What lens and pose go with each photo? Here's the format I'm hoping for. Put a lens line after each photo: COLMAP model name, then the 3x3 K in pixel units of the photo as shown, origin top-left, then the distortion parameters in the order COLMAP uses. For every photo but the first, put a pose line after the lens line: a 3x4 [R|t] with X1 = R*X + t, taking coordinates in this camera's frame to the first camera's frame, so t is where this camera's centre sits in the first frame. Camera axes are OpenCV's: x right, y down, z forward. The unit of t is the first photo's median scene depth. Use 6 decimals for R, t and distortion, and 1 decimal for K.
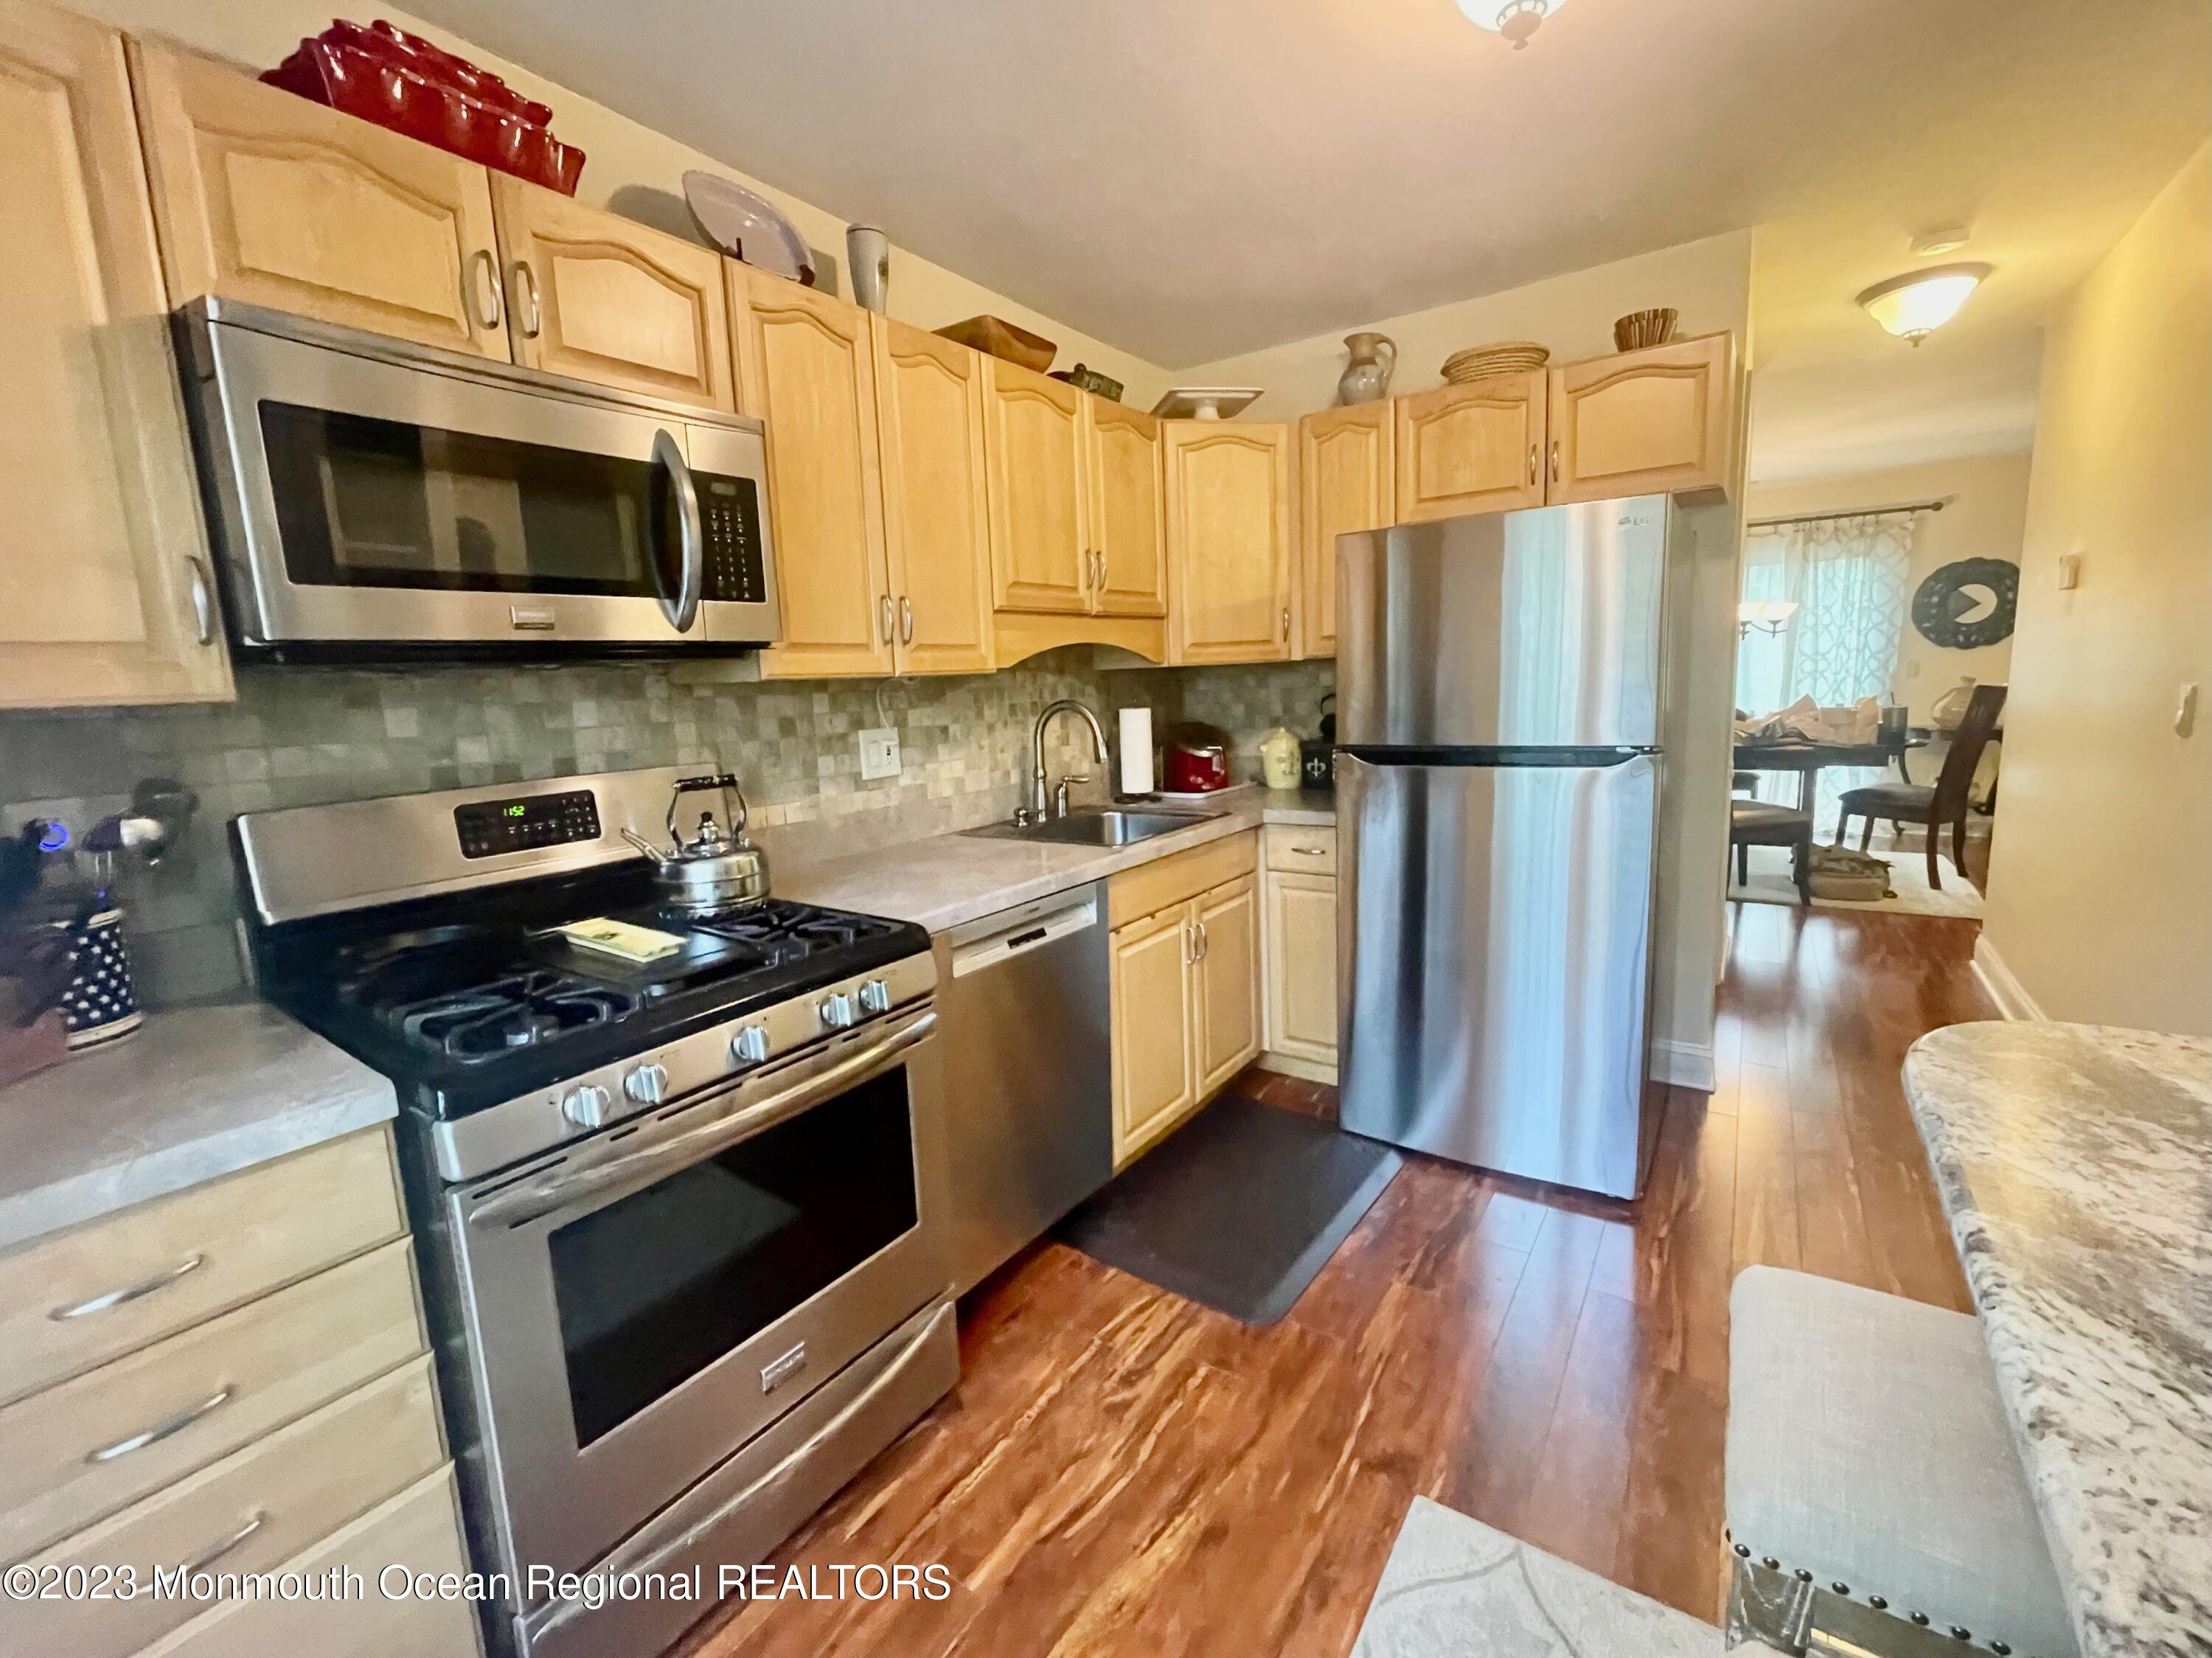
lens RADIAL K [[947.4, 0, 1088.0], [0, 947.4, 824.1], [0, 0, 1]] dist [0.003041, -0.000699]
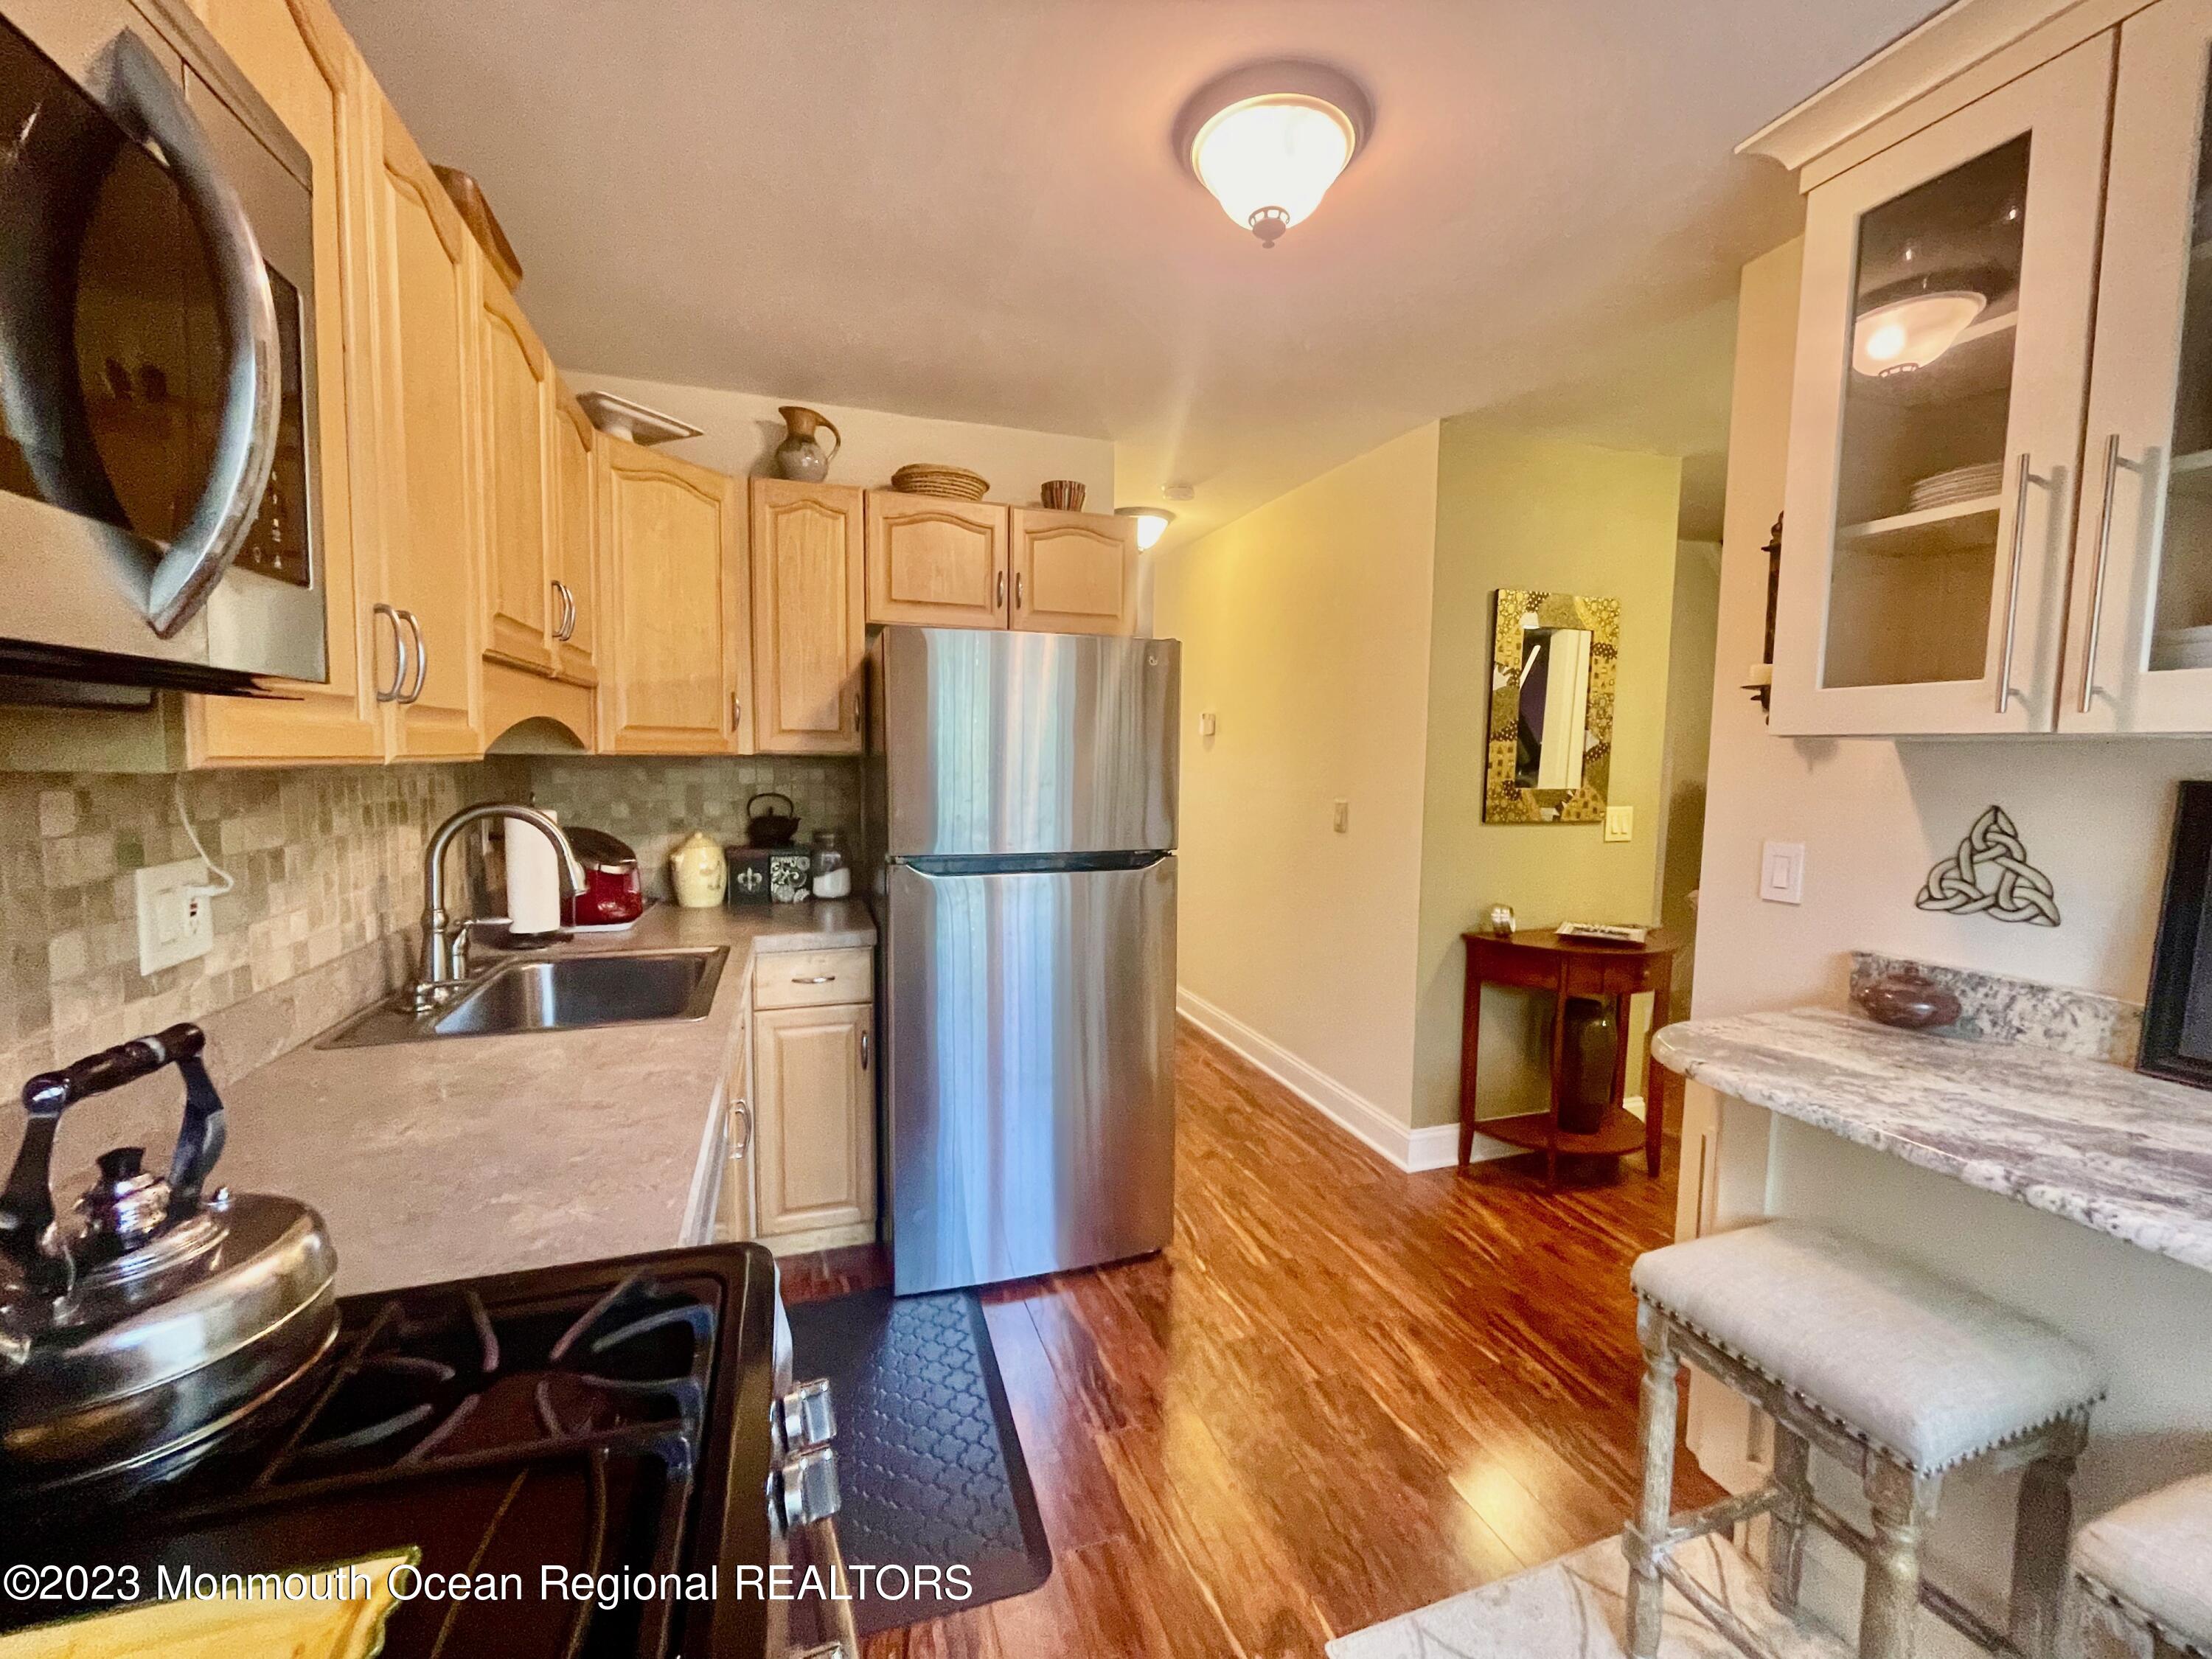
lens RADIAL K [[902.2, 0, 1095.8], [0, 902.2, 825.5], [0, 0, 1]] dist [-0.004444, -0.000199]
pose [[0.581381, -0.013574, 0.813518, -0.330492], [0.086771, 0.995193, -0.045406, -0.060472], [-0.808991, 0.096988, 0.579764, 0.373561]]
